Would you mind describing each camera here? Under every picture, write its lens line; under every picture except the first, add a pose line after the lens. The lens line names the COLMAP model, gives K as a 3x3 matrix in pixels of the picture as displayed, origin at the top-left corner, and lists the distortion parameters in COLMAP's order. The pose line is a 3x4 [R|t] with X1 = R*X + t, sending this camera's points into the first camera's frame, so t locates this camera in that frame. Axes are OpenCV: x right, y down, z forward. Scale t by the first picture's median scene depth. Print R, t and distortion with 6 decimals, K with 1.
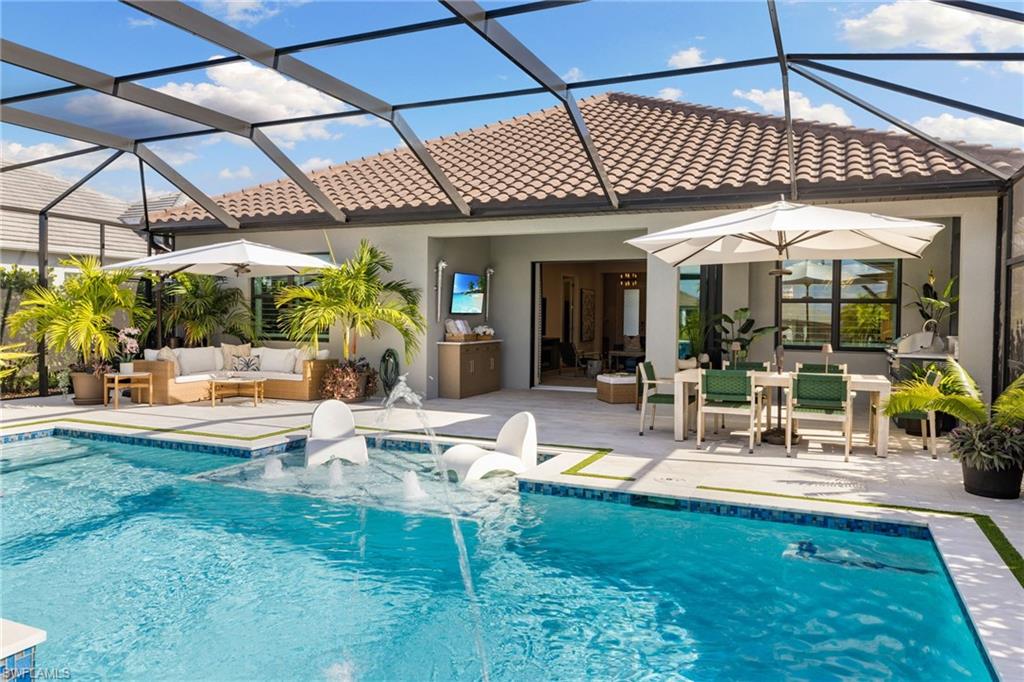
lens RADIAL K [[719.3, 0, 507.7], [0, 719.3, 333.2], [0, 0, 1]] dist [-0.004231, -0.001037]
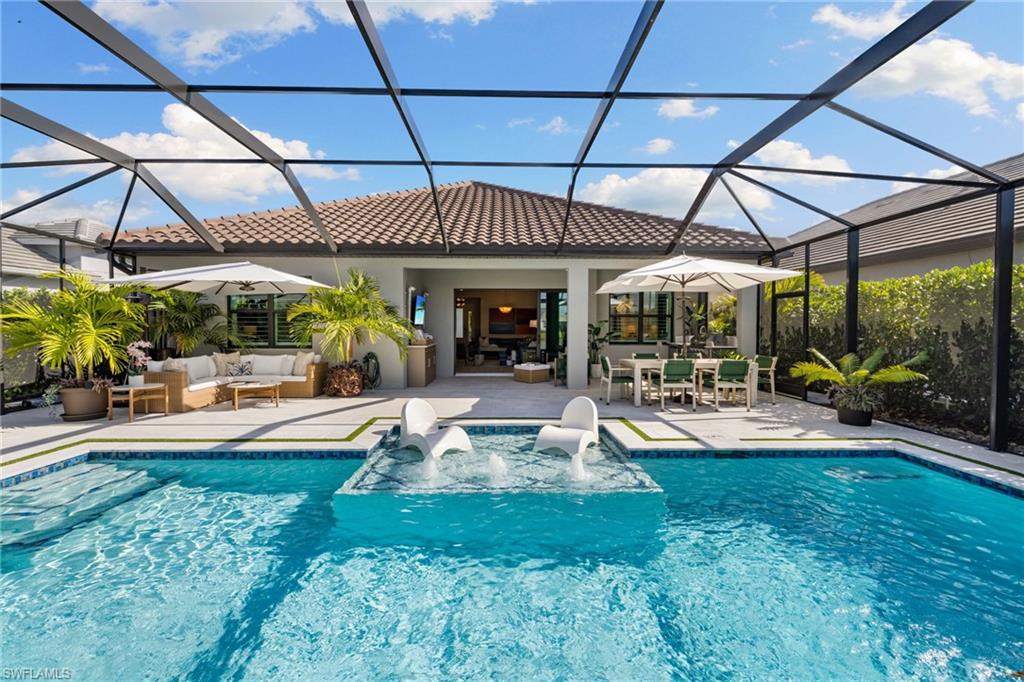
lens RADIAL K [[444.0, 0, 511.1], [0, 444.0, 315.5], [0, 0, 1]] dist [-0.001345, 0.000026]
pose [[0.902364, -0.001475, 0.430972, -0.345831], [0.016767, 0.999357, -0.031686, -0.017060], [-0.430649, 0.035819, 0.901809, 0.207959]]
